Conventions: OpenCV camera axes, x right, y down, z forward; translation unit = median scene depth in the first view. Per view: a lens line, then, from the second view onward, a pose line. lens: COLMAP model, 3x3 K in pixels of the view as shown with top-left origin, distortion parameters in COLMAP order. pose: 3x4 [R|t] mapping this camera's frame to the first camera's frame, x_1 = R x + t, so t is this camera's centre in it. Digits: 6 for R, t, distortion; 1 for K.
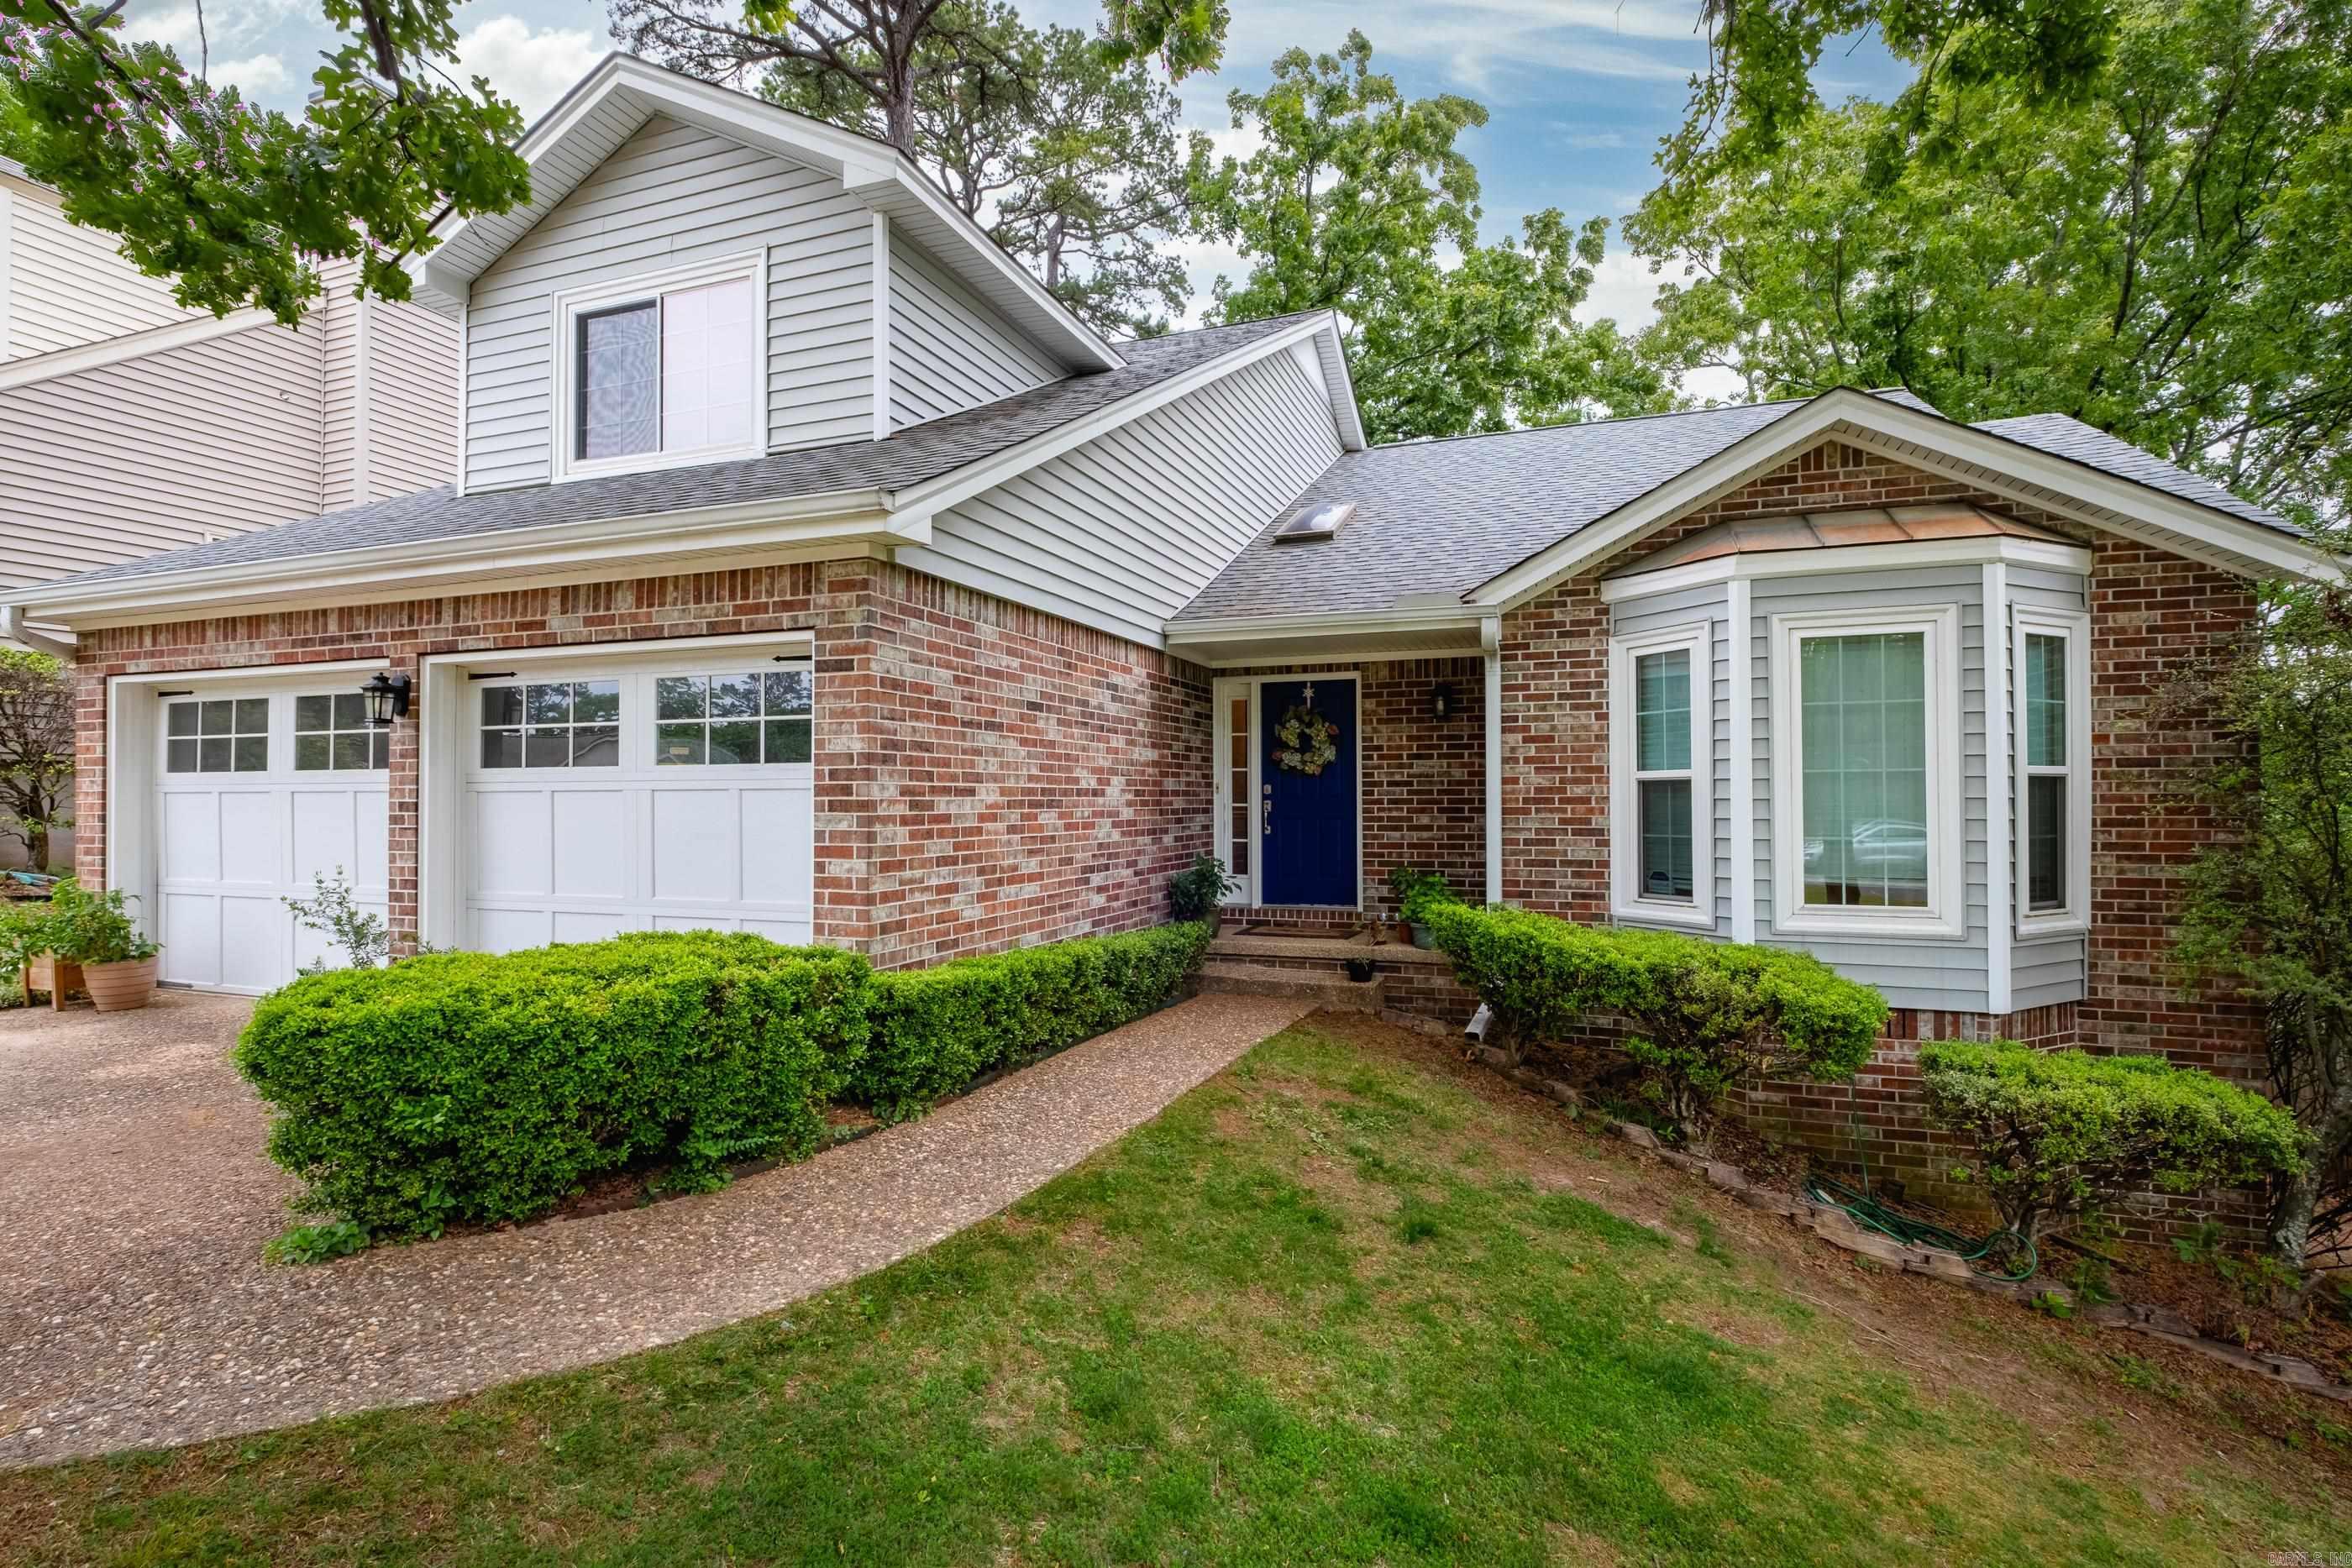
lens RADIAL K [[1164.6, 0, 1182.0], [0, 1164.6, 764.5], [0, 0, 1]] dist [-0.006481, -0.001192]
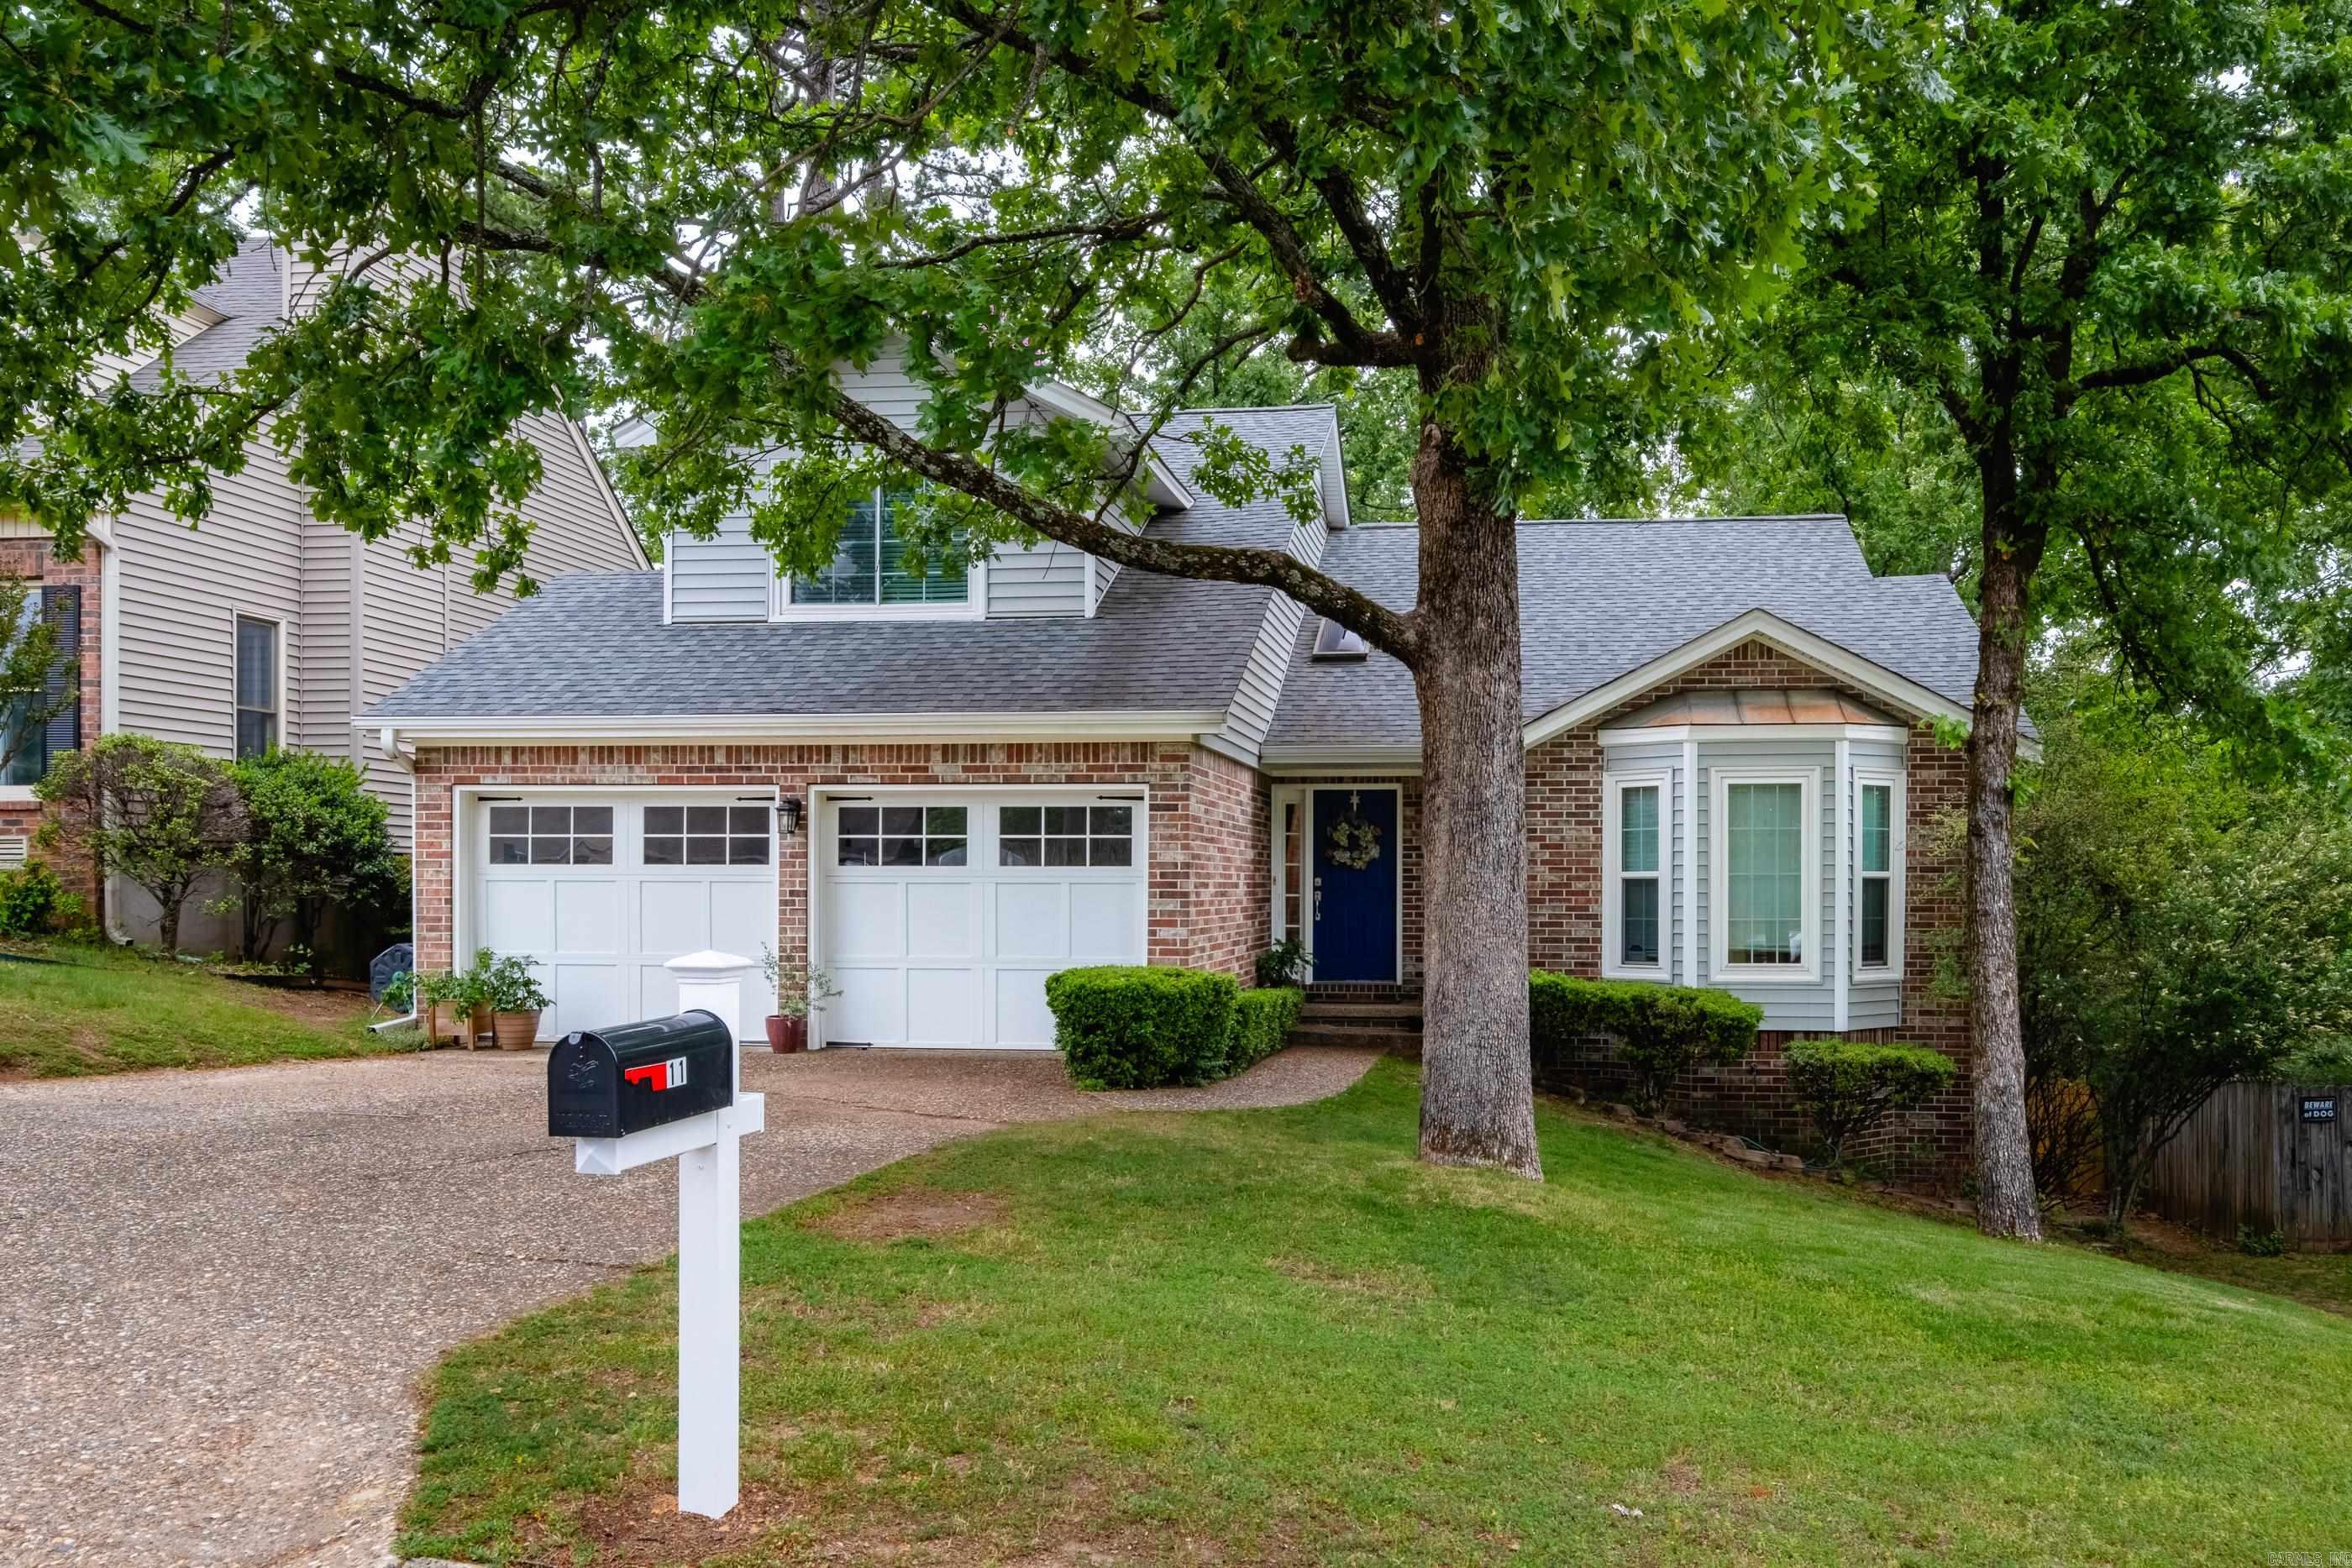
lens RADIAL K [[2713.3, 0, 1175.4], [0, 2713.3, 791.2], [0, 0, 1]] dist [-0.060271, 0.000000]
pose [[0.972638, 0.013664, 0.231924, -0.953225], [-0.012702, 0.999903, -0.005641, -0.071467], [-0.231978, 0.002541, 0.972718, -2.192970]]
